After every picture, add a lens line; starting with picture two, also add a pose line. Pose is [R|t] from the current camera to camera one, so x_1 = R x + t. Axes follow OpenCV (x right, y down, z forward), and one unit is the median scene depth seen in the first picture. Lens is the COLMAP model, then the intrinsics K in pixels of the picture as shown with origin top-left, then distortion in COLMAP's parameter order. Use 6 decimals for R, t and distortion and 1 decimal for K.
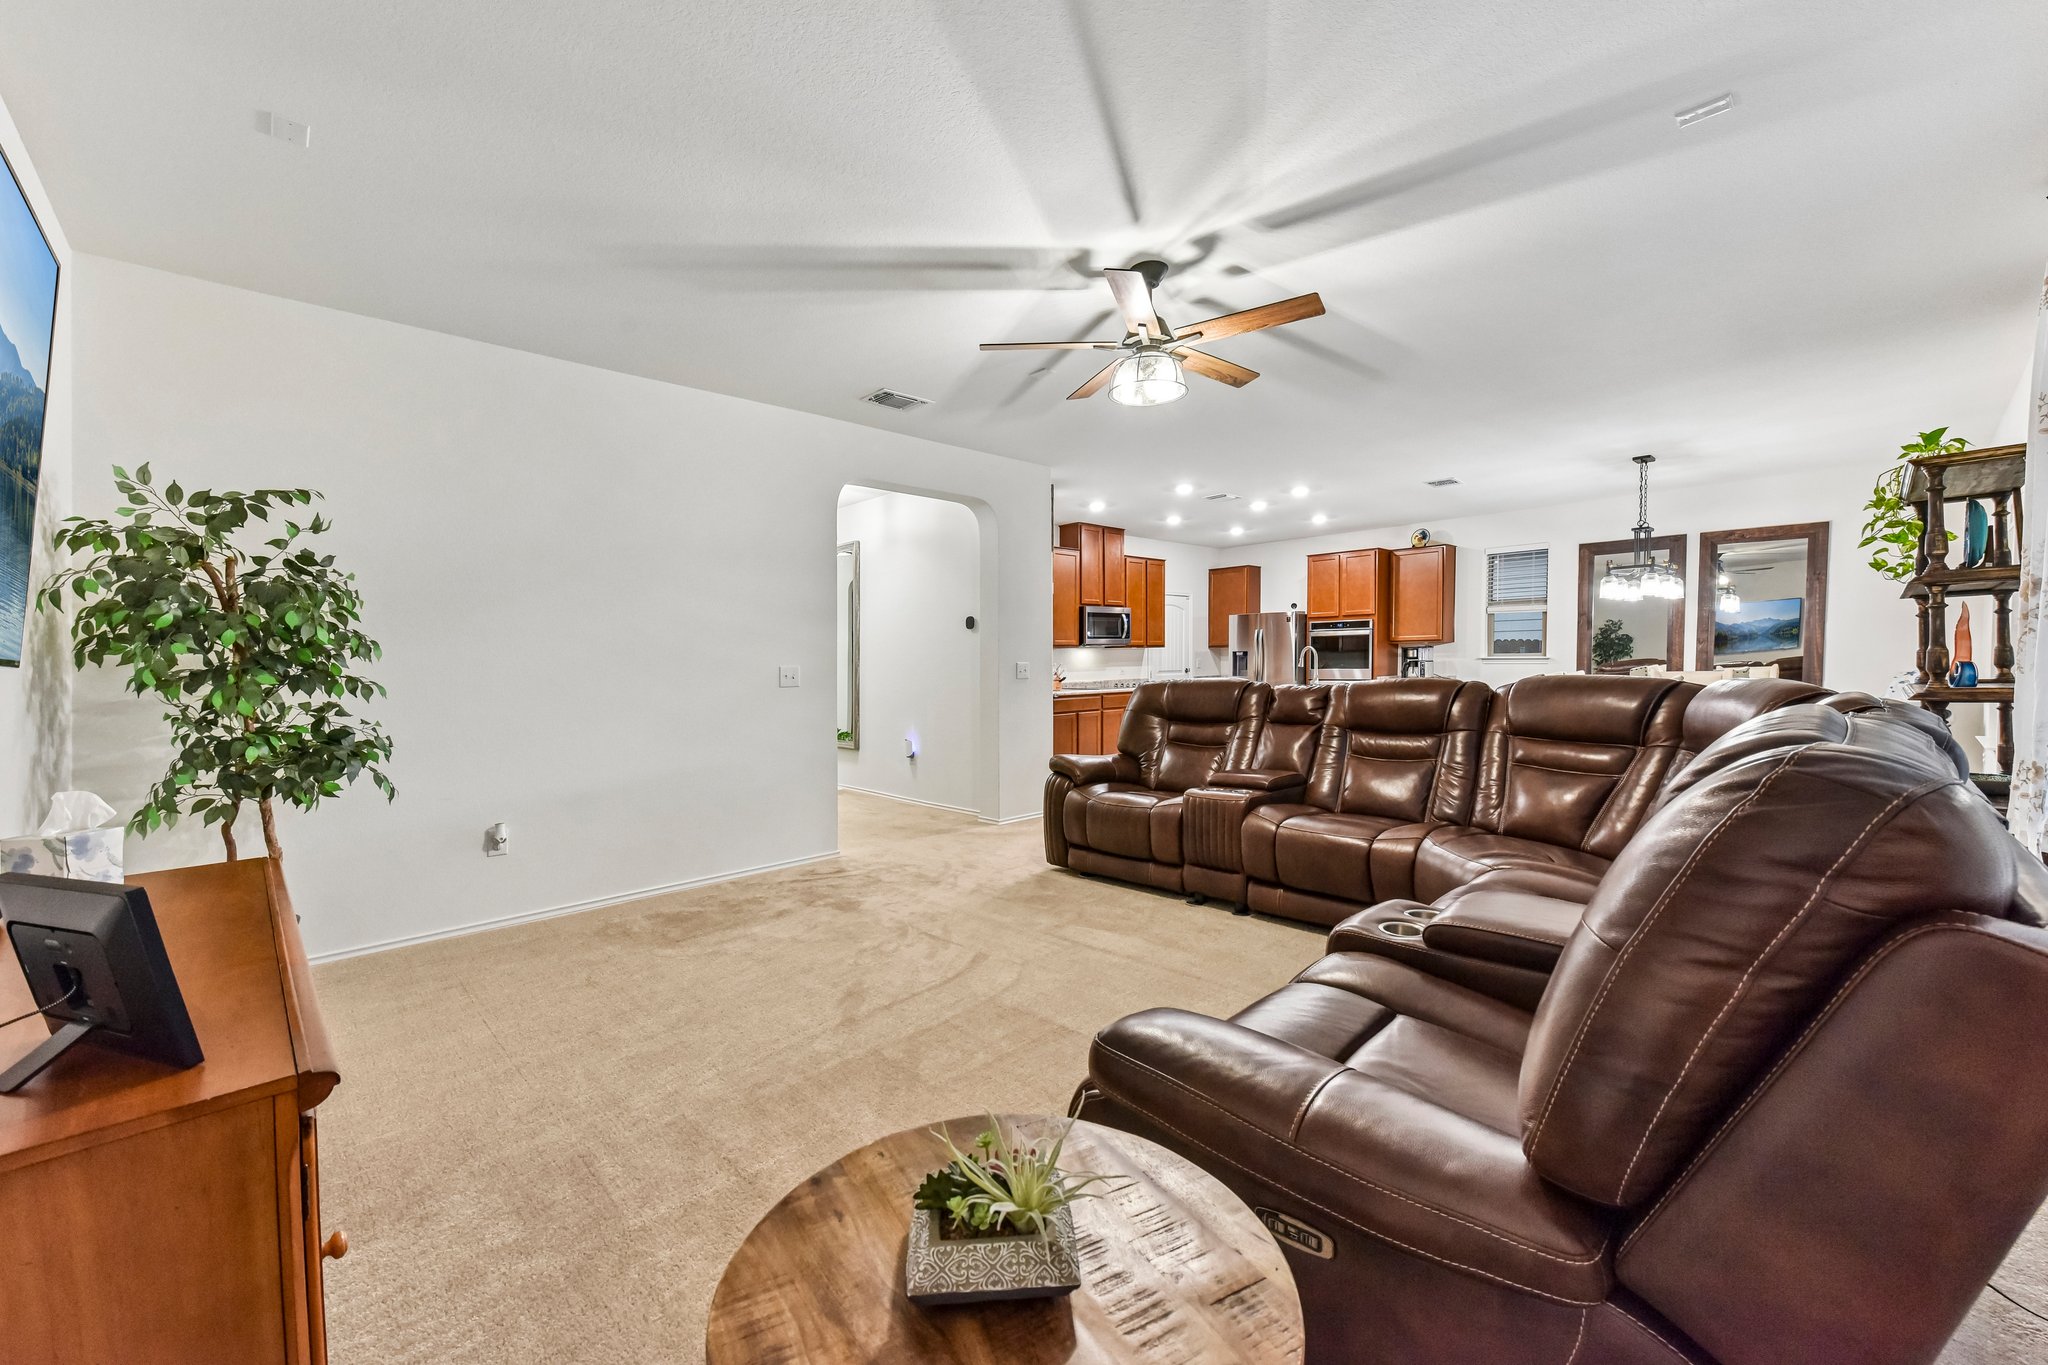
lens RADIAL K [[826.8, 0, 1016.2], [0, 826.8, 722.3], [0, 0, 1]] dist [0.000574, 0.000025]
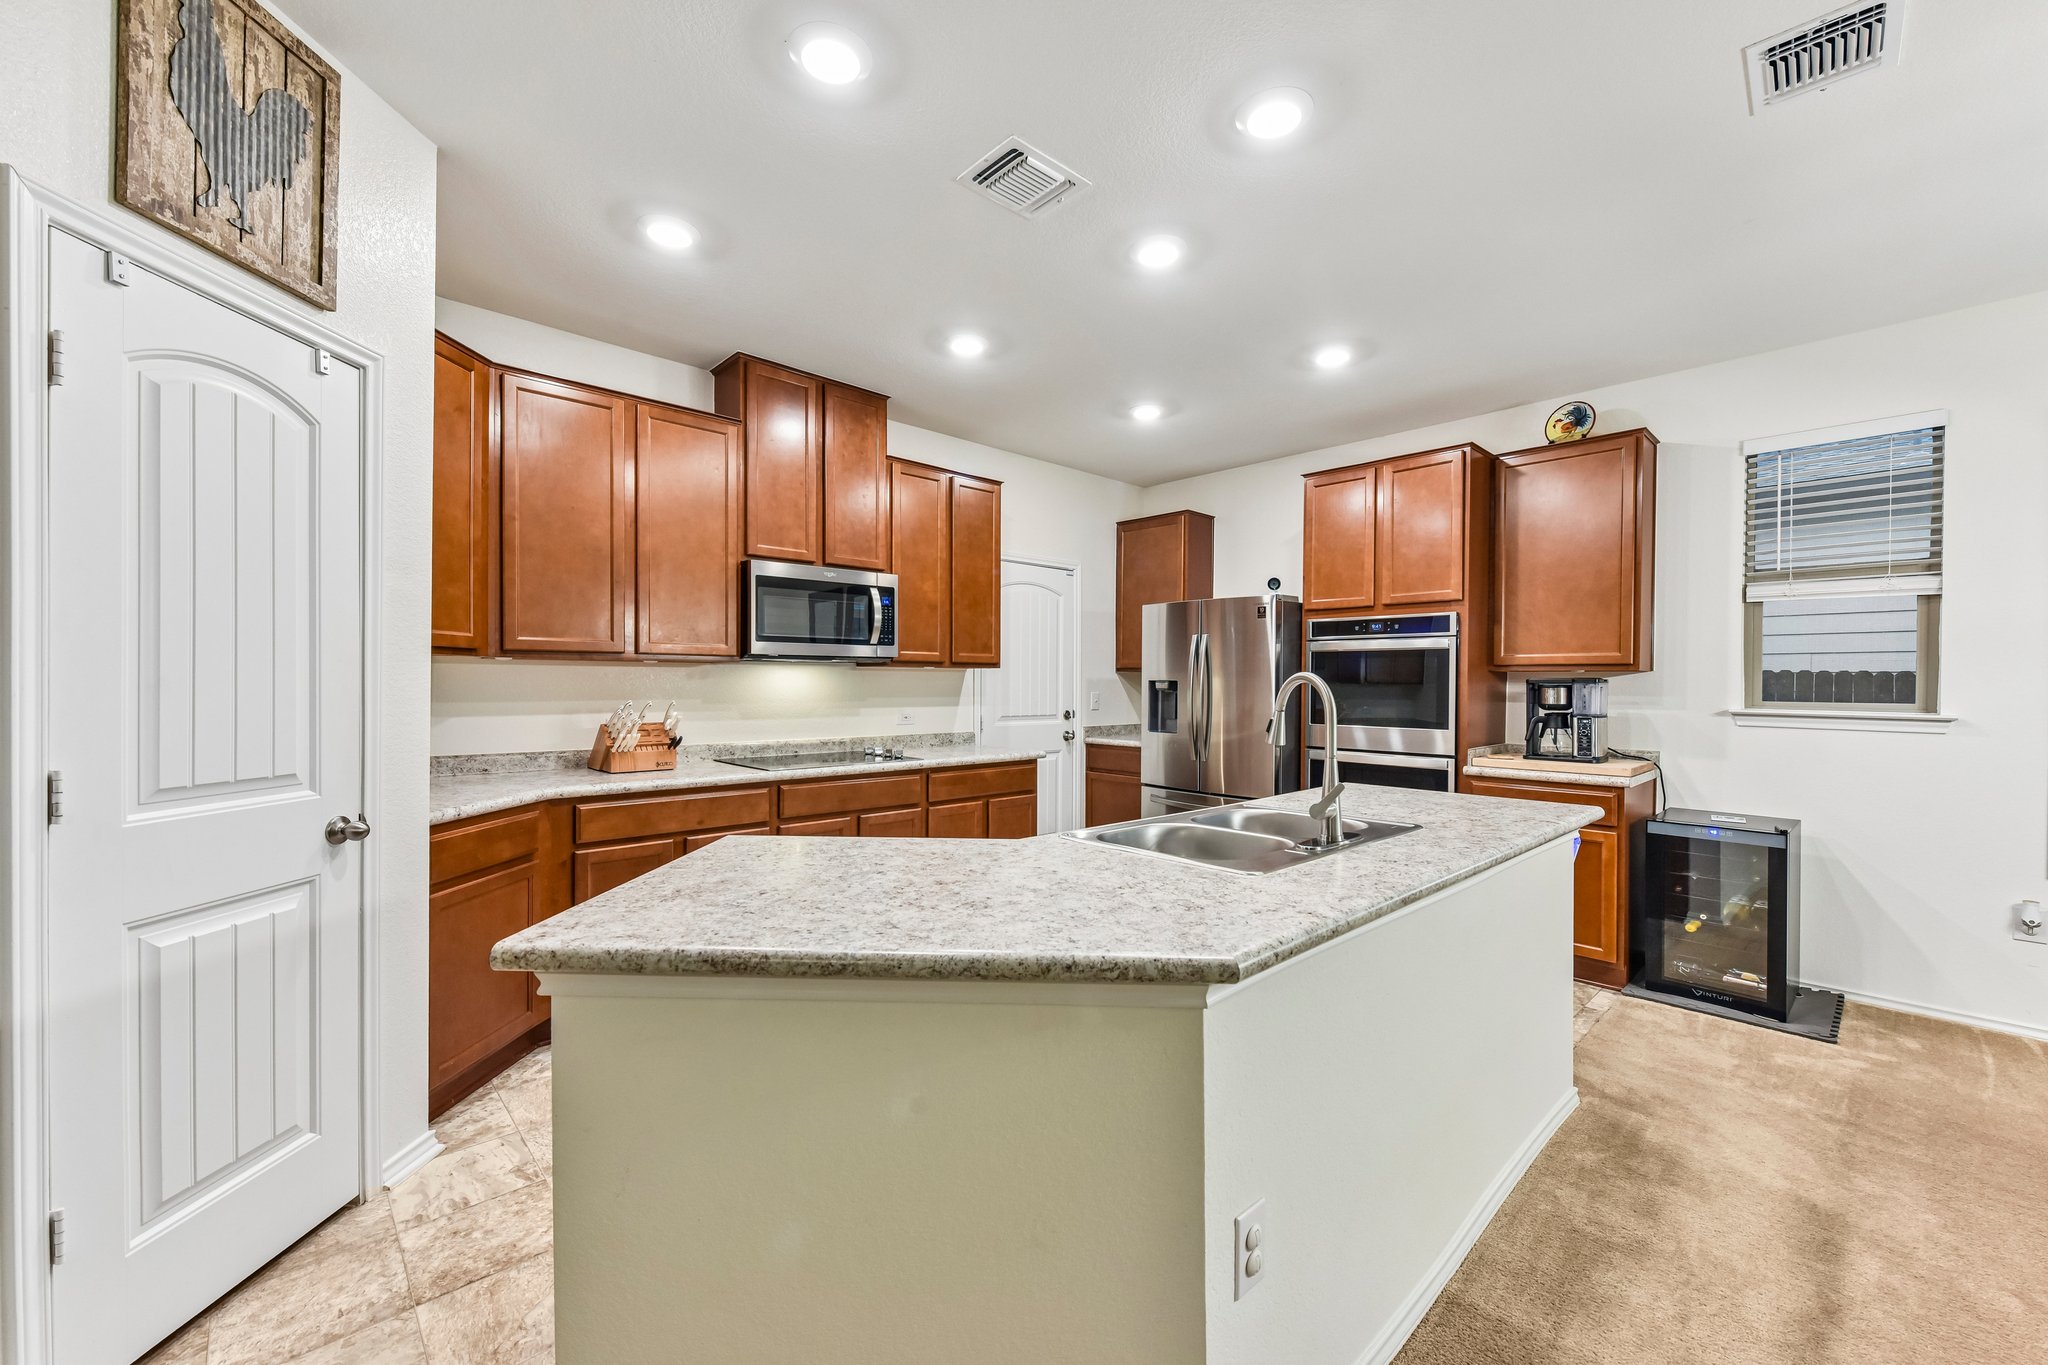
lens RADIAL K [[808.3, 0, 1034.0], [0, 808.3, 689.9], [0, 0, 1]] dist [0.000724, 0.000068]
pose [[0.999671, 0.022751, 0.011832, 0.206814], [-0.021963, 0.997779, -0.062894, -0.053304], [-0.013237, 0.062613, 0.997950, 0.581186]]
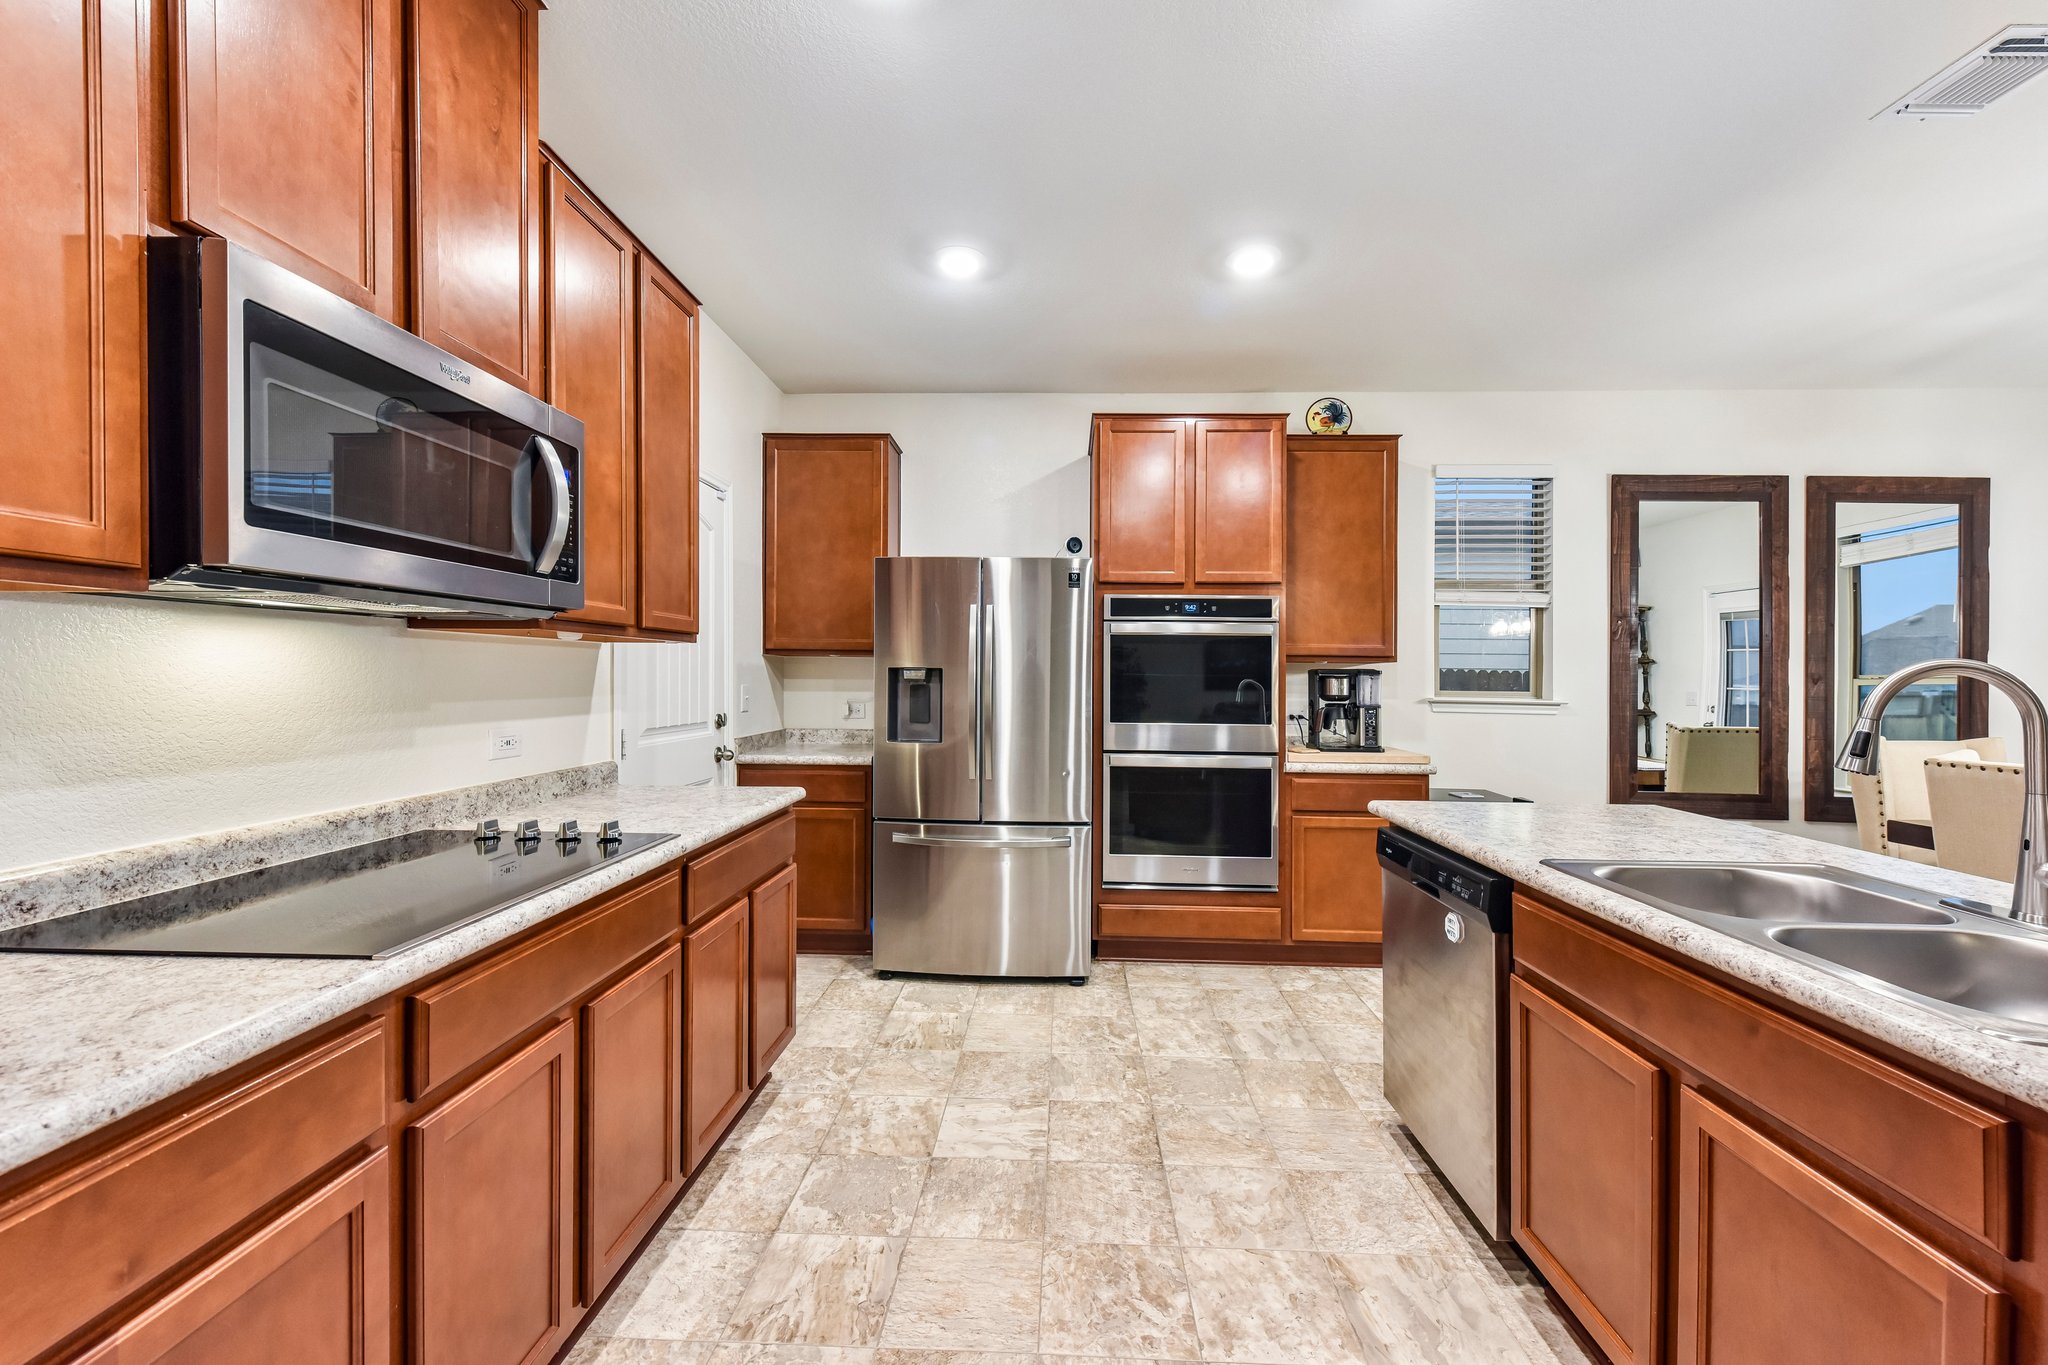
lens RADIAL K [[808.3, 0, 1034.0], [0, 808.3, 689.9], [0, 0, 1]] dist [0.000724, 0.000068]
pose [[0.702516, 0.012126, 0.711565, 0.079972], [0.028858, 0.998547, -0.045507, -0.065582], [-0.711083, 0.052504, 0.701145, 0.800223]]
